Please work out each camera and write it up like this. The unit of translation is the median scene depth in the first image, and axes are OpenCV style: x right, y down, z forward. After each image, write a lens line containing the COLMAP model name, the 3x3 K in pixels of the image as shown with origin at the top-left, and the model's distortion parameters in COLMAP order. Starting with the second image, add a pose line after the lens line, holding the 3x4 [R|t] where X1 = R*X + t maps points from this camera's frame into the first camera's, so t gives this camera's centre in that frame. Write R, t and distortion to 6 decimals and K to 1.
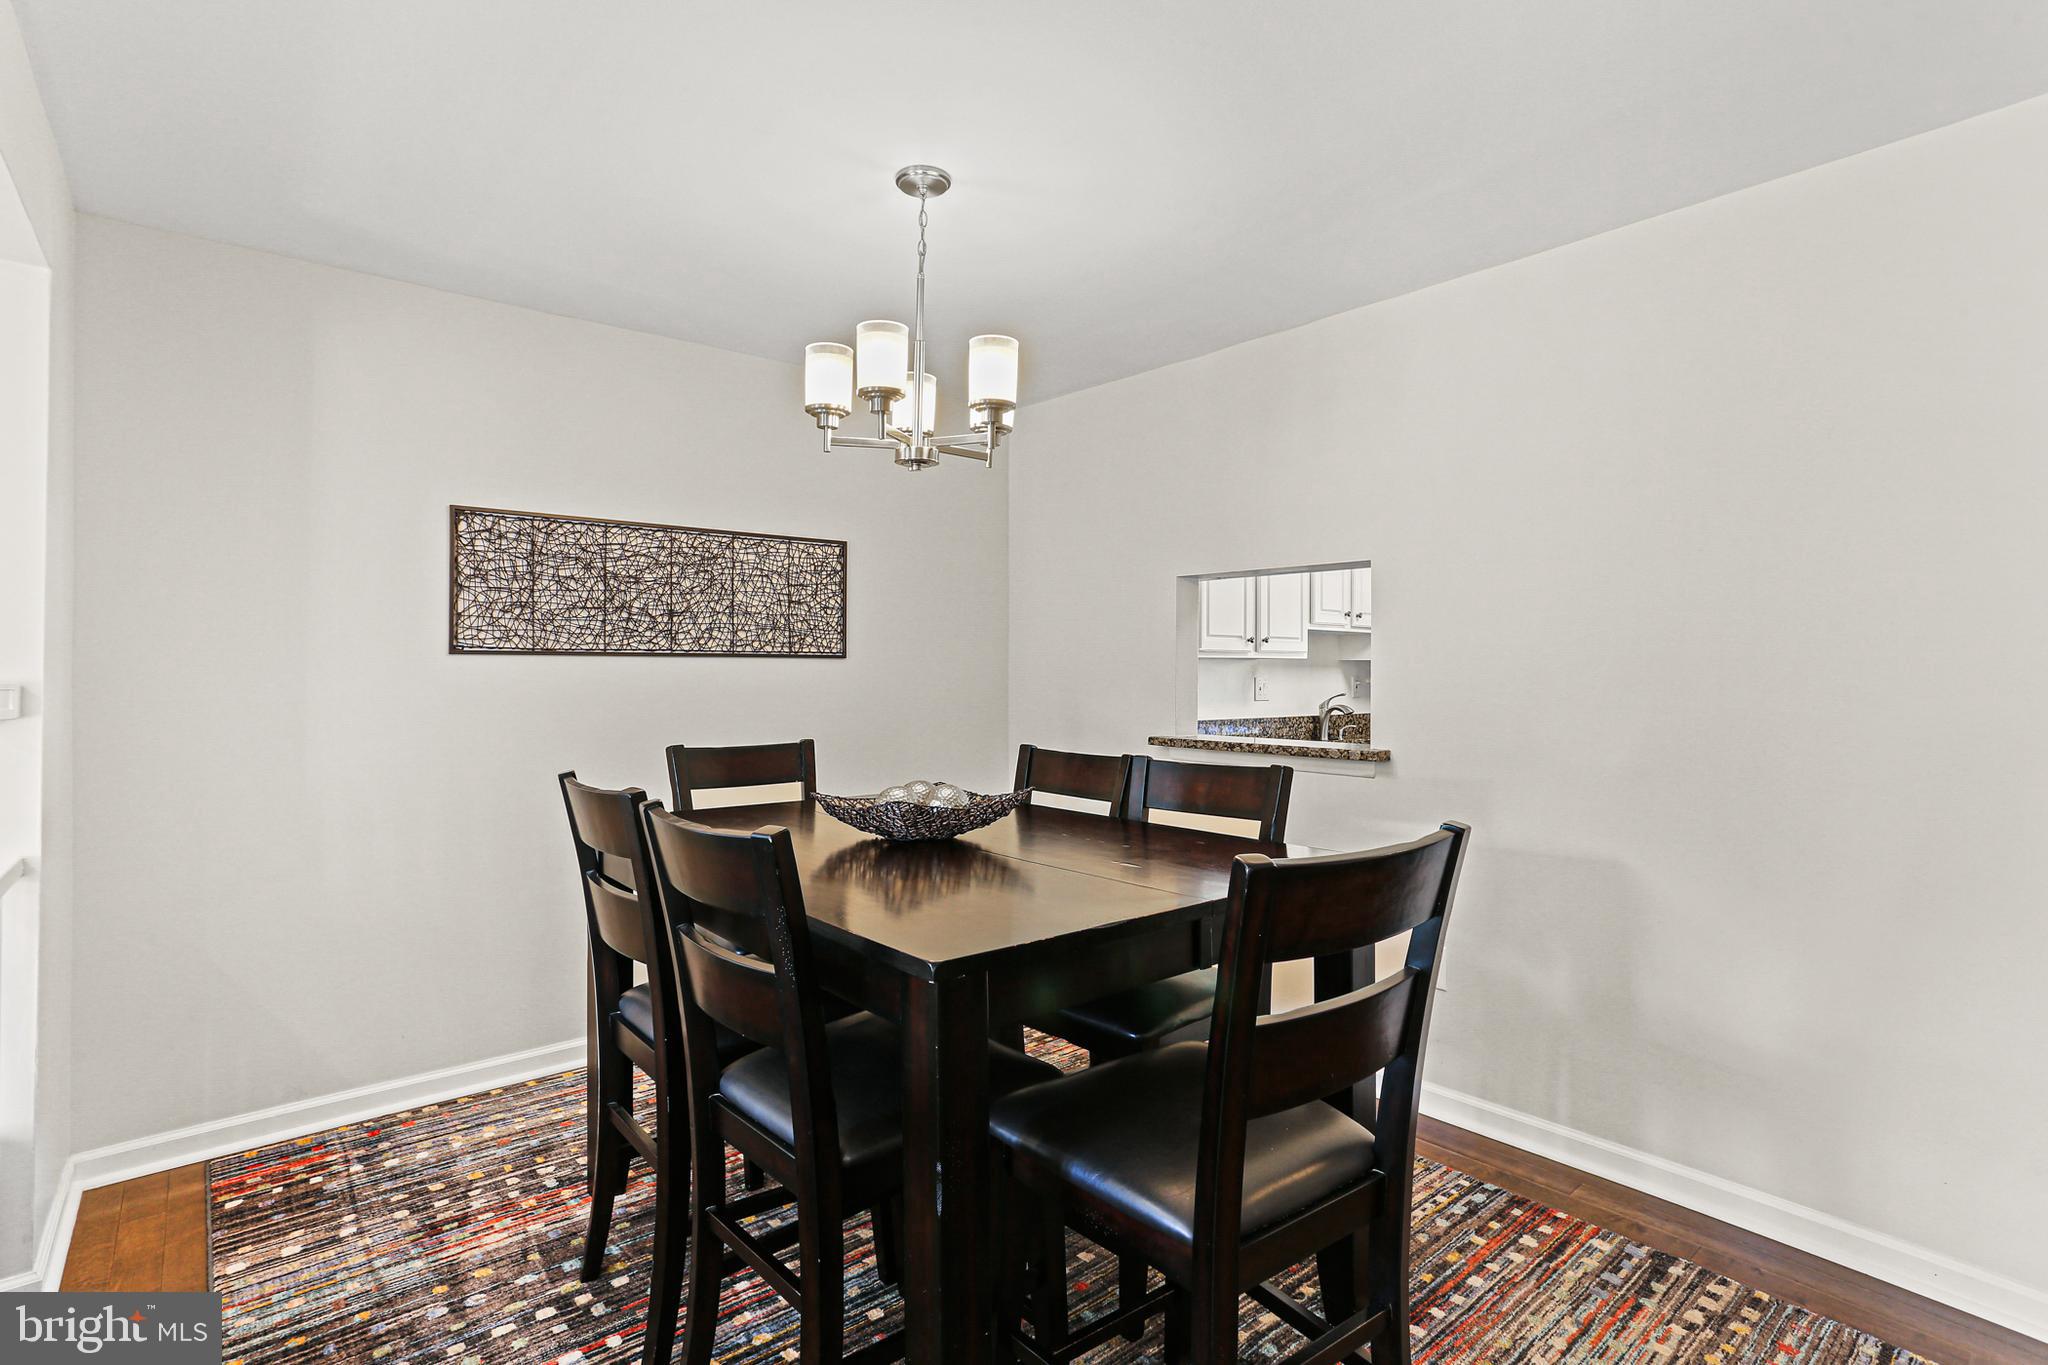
lens RADIAL K [[1011.5, 0, 1019.0], [0, 1011.5, 679.8], [0, 0, 1]] dist [-0.057581, 0.039554]
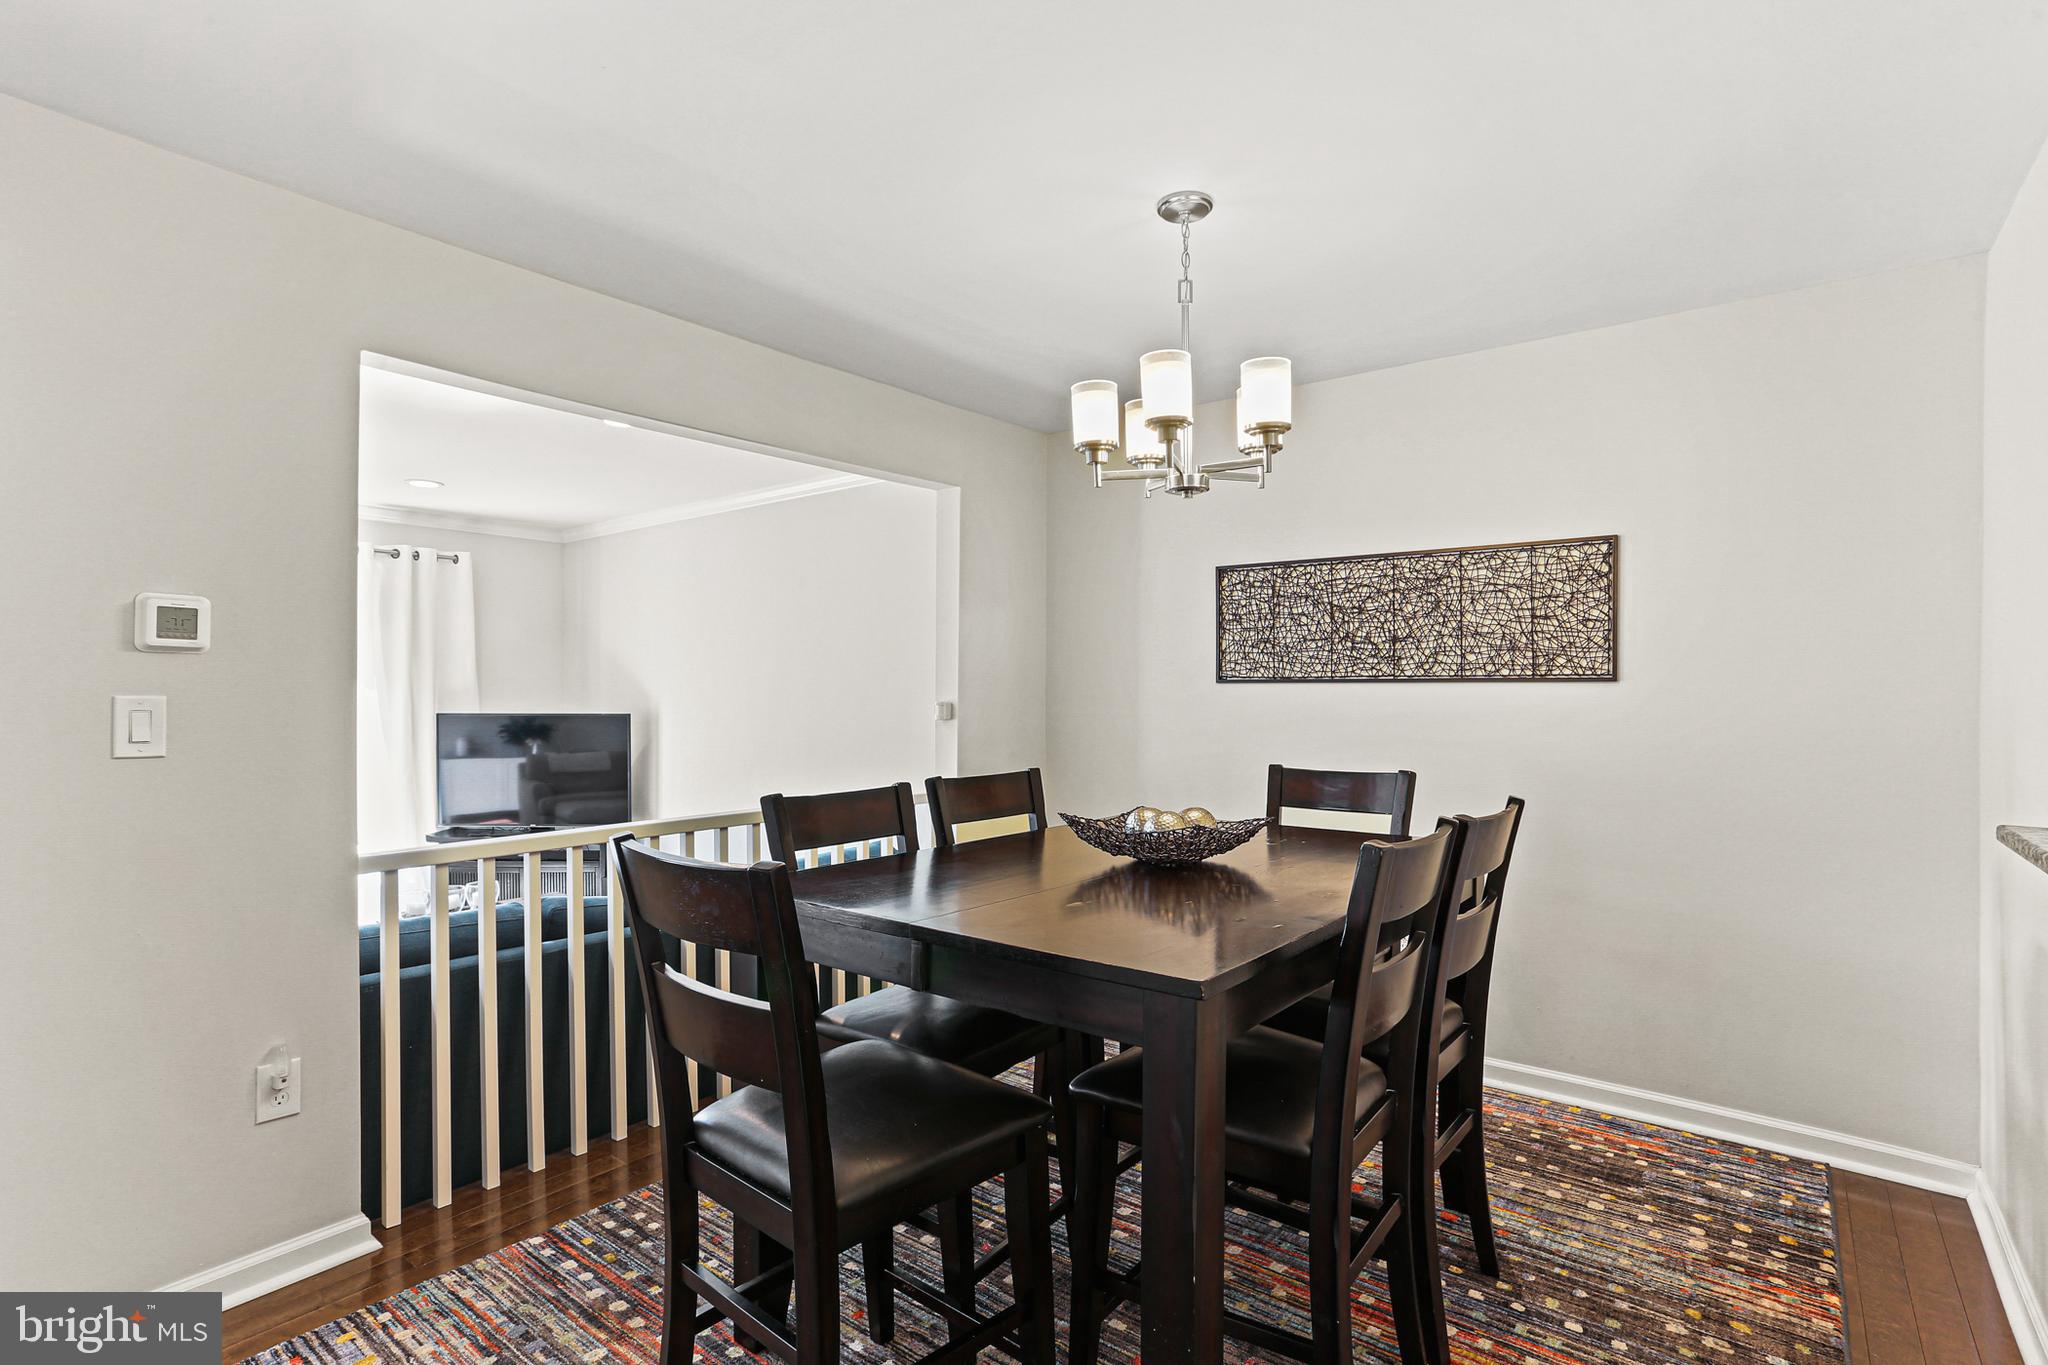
lens RADIAL K [[1011.5, 0, 1019.0], [0, 1011.5, 679.8], [0, 0, 1]] dist [-0.057581, 0.039554]
pose [[0.207915, 0.001979, -0.978145, 0.565022], [0.004316, 0.999986, 0.002941, -0.030236], [0.978137, -0.004833, 0.207903, 0.419342]]
